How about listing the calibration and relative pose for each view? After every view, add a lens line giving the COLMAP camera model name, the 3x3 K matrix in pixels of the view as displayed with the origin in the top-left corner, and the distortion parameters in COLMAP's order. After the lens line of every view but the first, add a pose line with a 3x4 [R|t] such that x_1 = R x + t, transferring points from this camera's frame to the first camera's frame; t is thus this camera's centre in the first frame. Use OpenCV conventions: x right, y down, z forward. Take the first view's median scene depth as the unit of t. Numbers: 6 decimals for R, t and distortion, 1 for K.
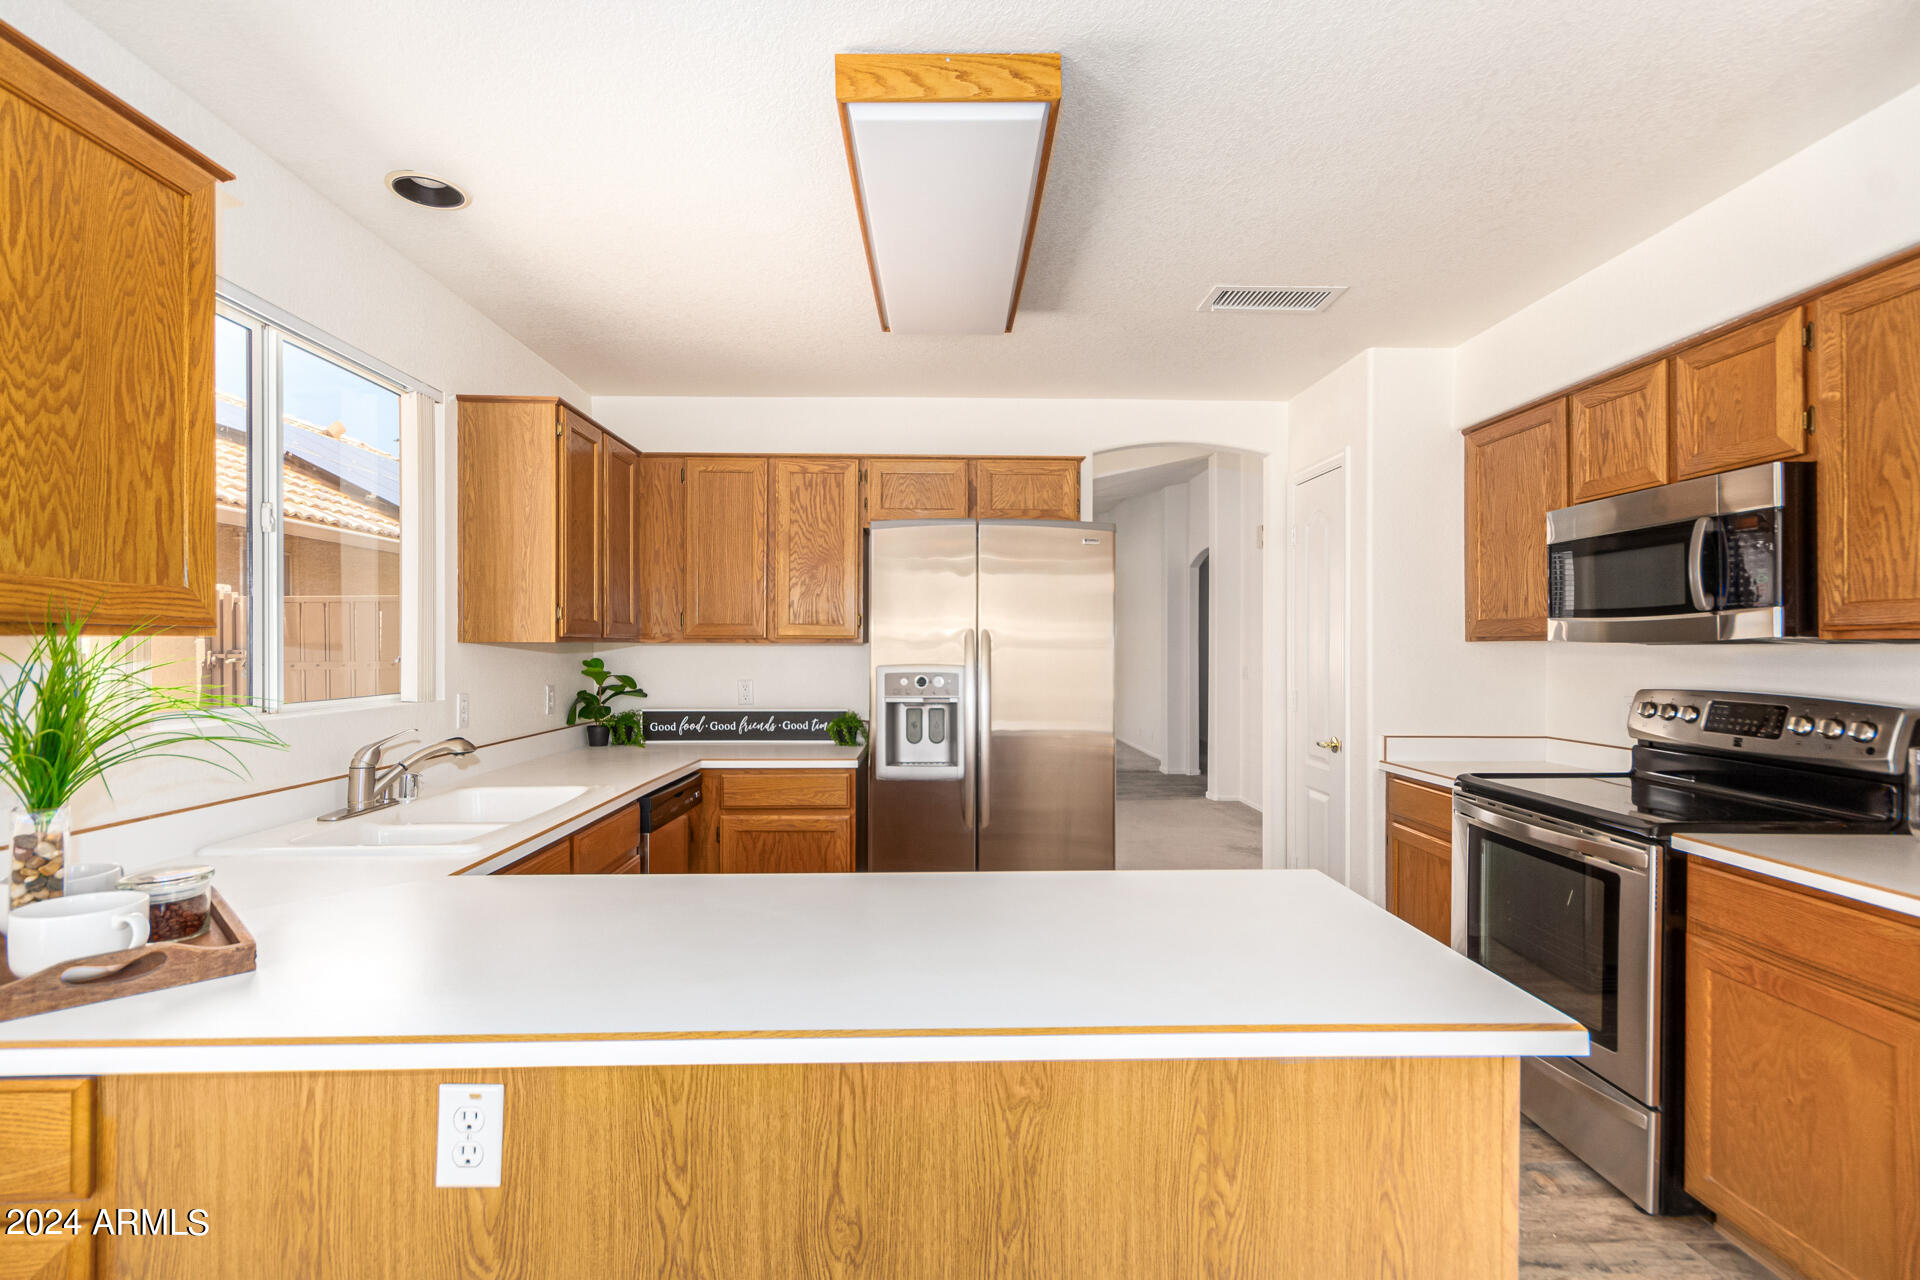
lens RADIAL K [[893.6, 0, 952.8], [0, 893.6, 640.6], [0, 0, 1]] dist [0.007093, 0.000265]
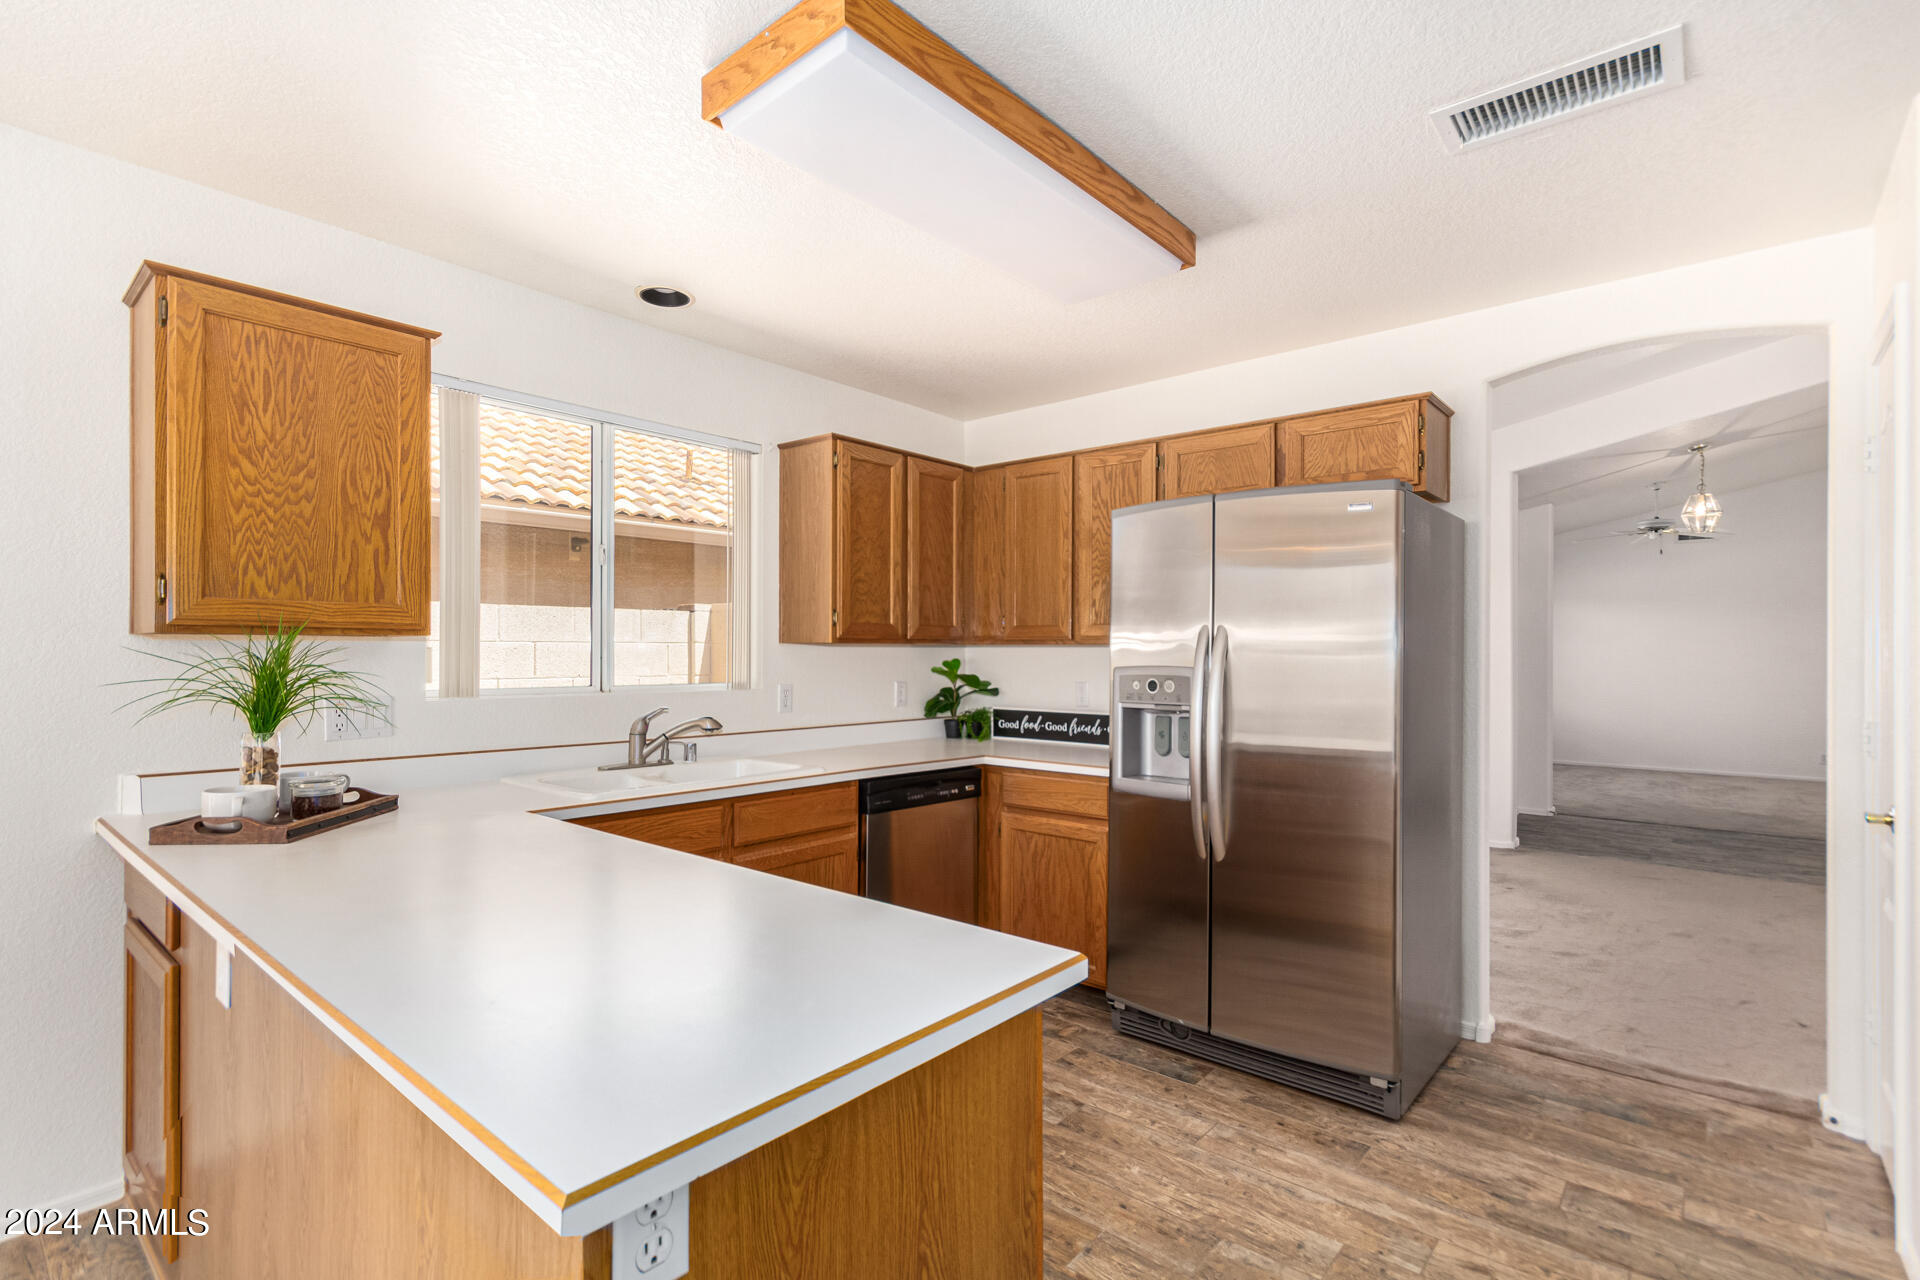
lens RADIAL K [[893.6, 0, 966.7], [0, 893.6, 644.7], [0, 0, 1]] dist [0.007093, 0.000265]
pose [[0.748102, -0.004970, -0.663565, 0.627402], [0.001891, 0.999984, -0.005358, 0.014853], [0.663581, 0.002754, 0.748100, 0.328788]]
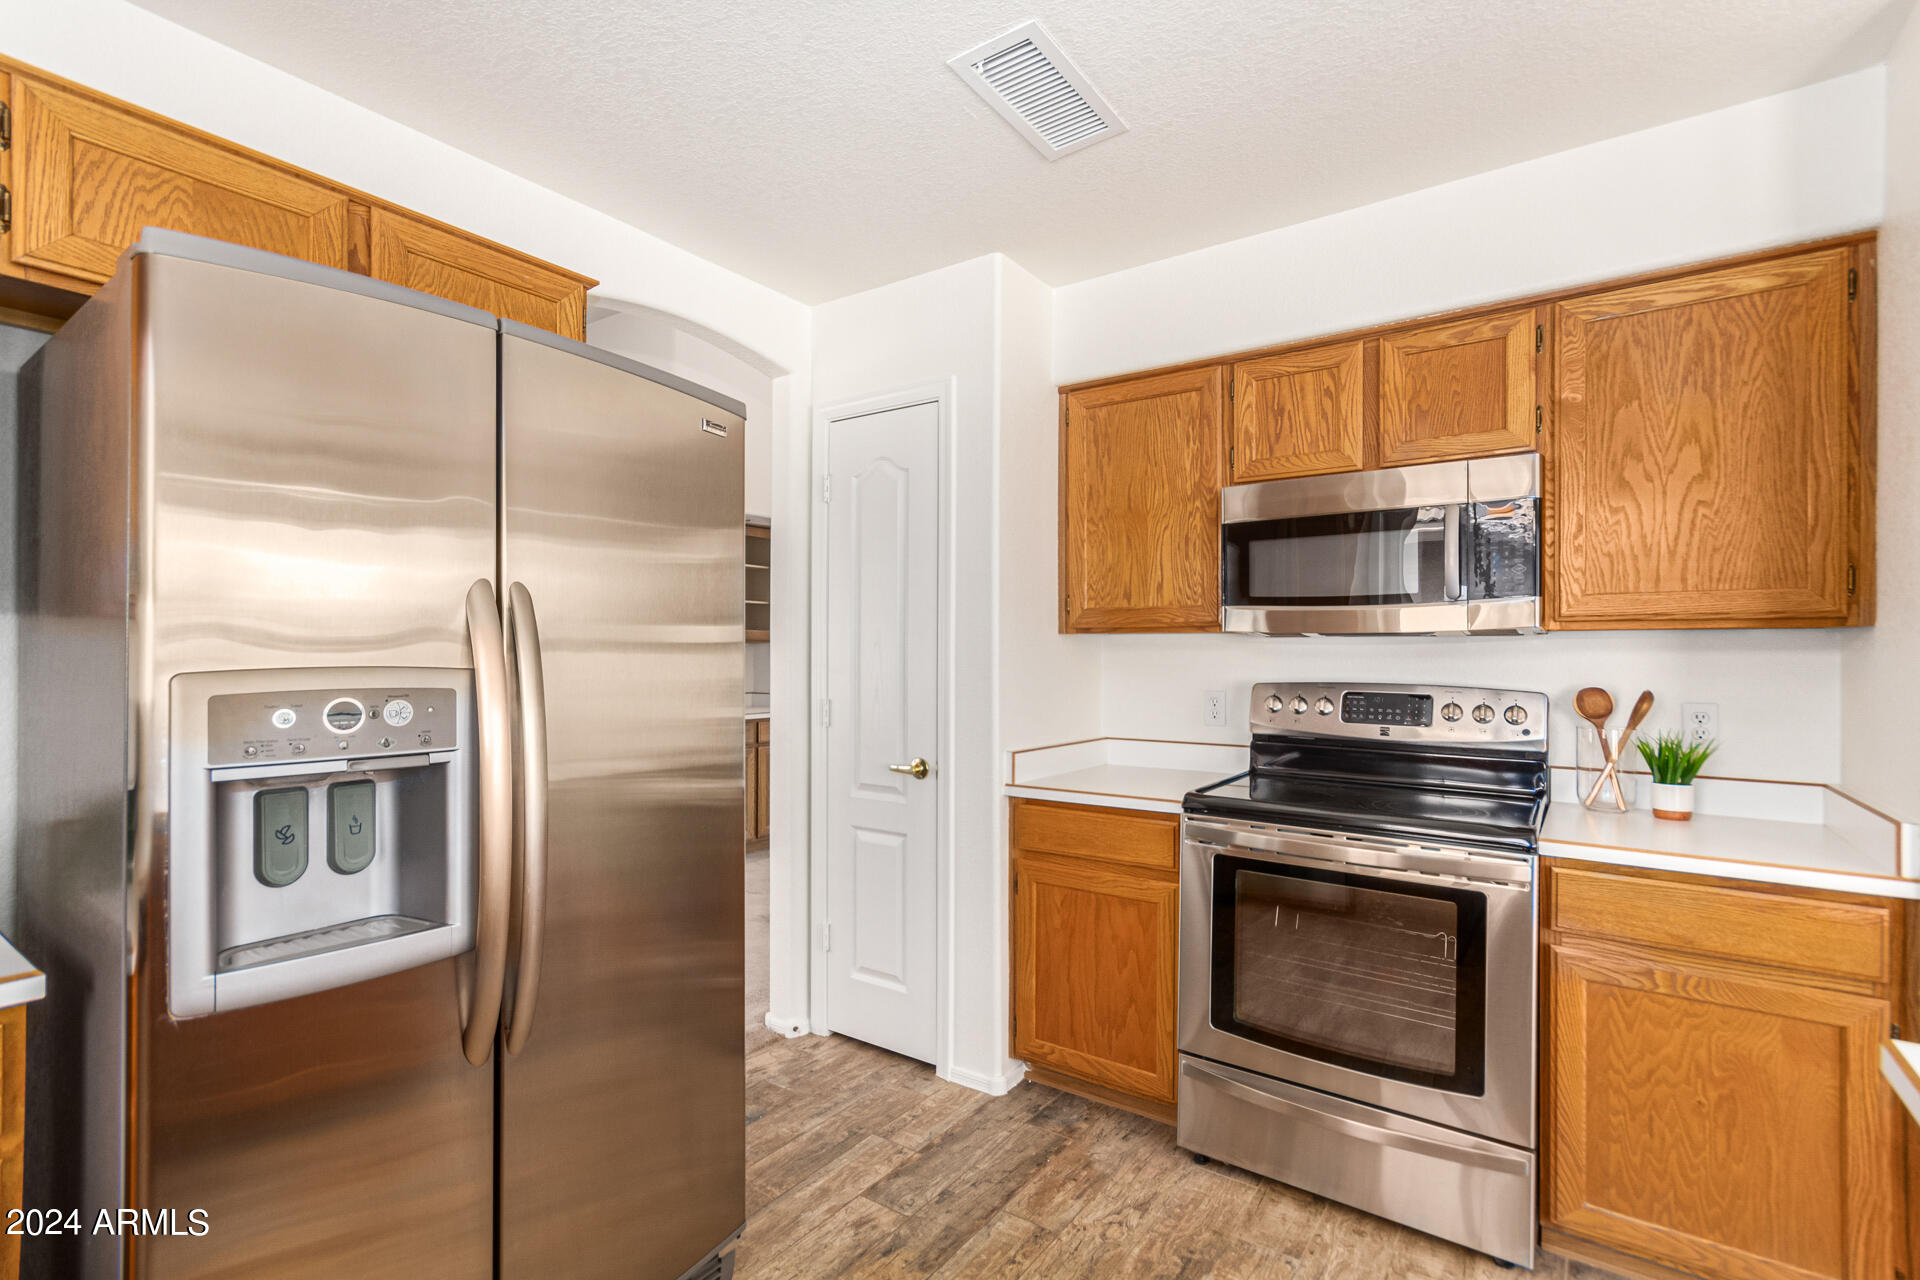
lens RADIAL K [[893.6, 0, 968.2], [0, 893.6, 647.1], [0, 0, 1]] dist [0.007093, 0.000265]
pose [[0.598796, 0.006878, 0.800872, -0.264608], [-0.008186, 0.999963, -0.002468, 0.026083], [-0.800860, -0.005078, 0.598830, 0.877845]]
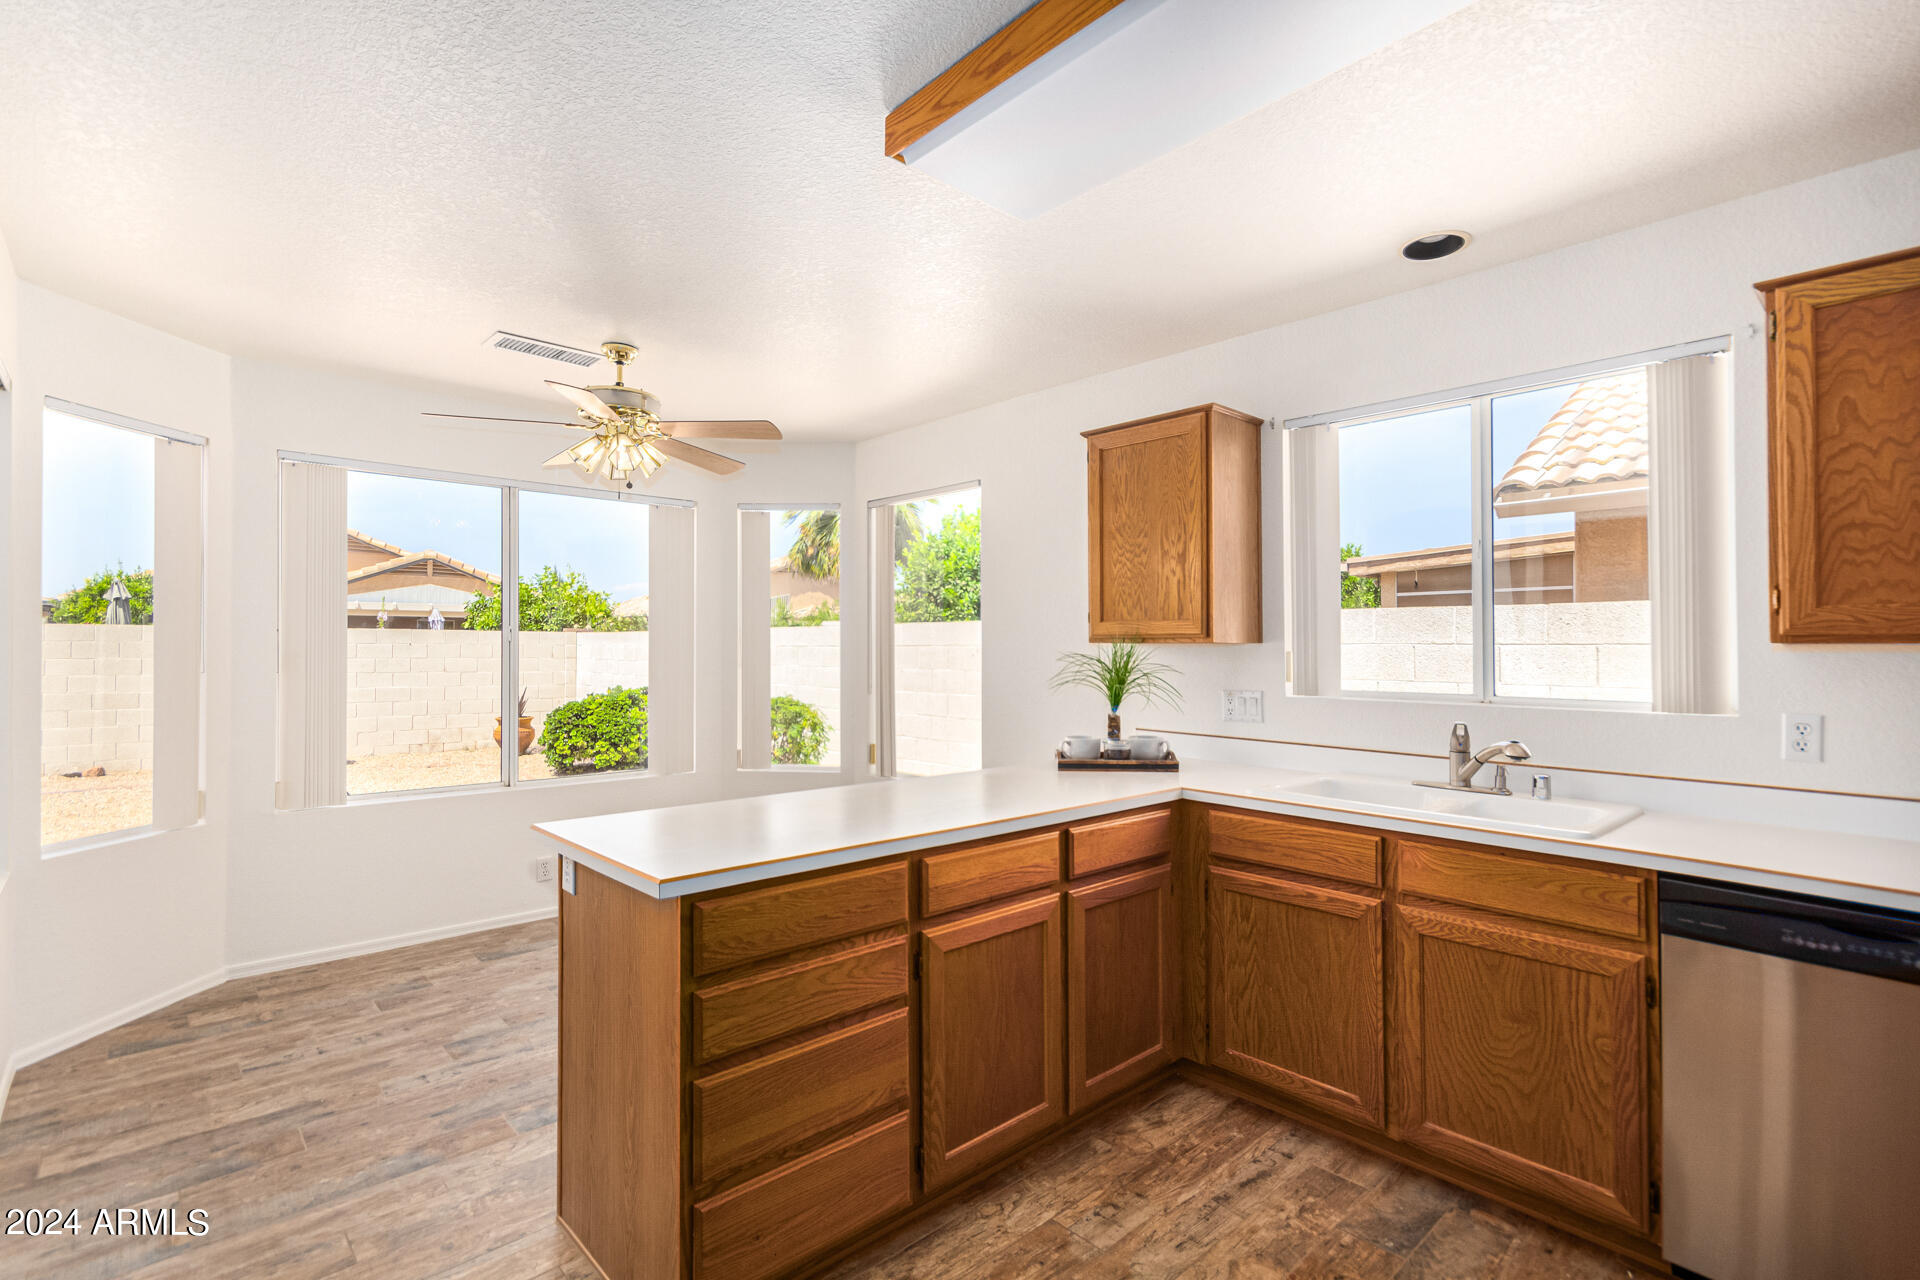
lens RADIAL K [[893.6, 0, 972.9], [0, 893.6, 646.1], [0, 0, 1]] dist [0.007093, 0.000265]
pose [[-0.735180, -0.014601, -0.677715, 0.630335], [-0.007072, 0.999879, -0.013870, 0.024801], [0.677835, -0.005404, -0.735194, 1.478862]]
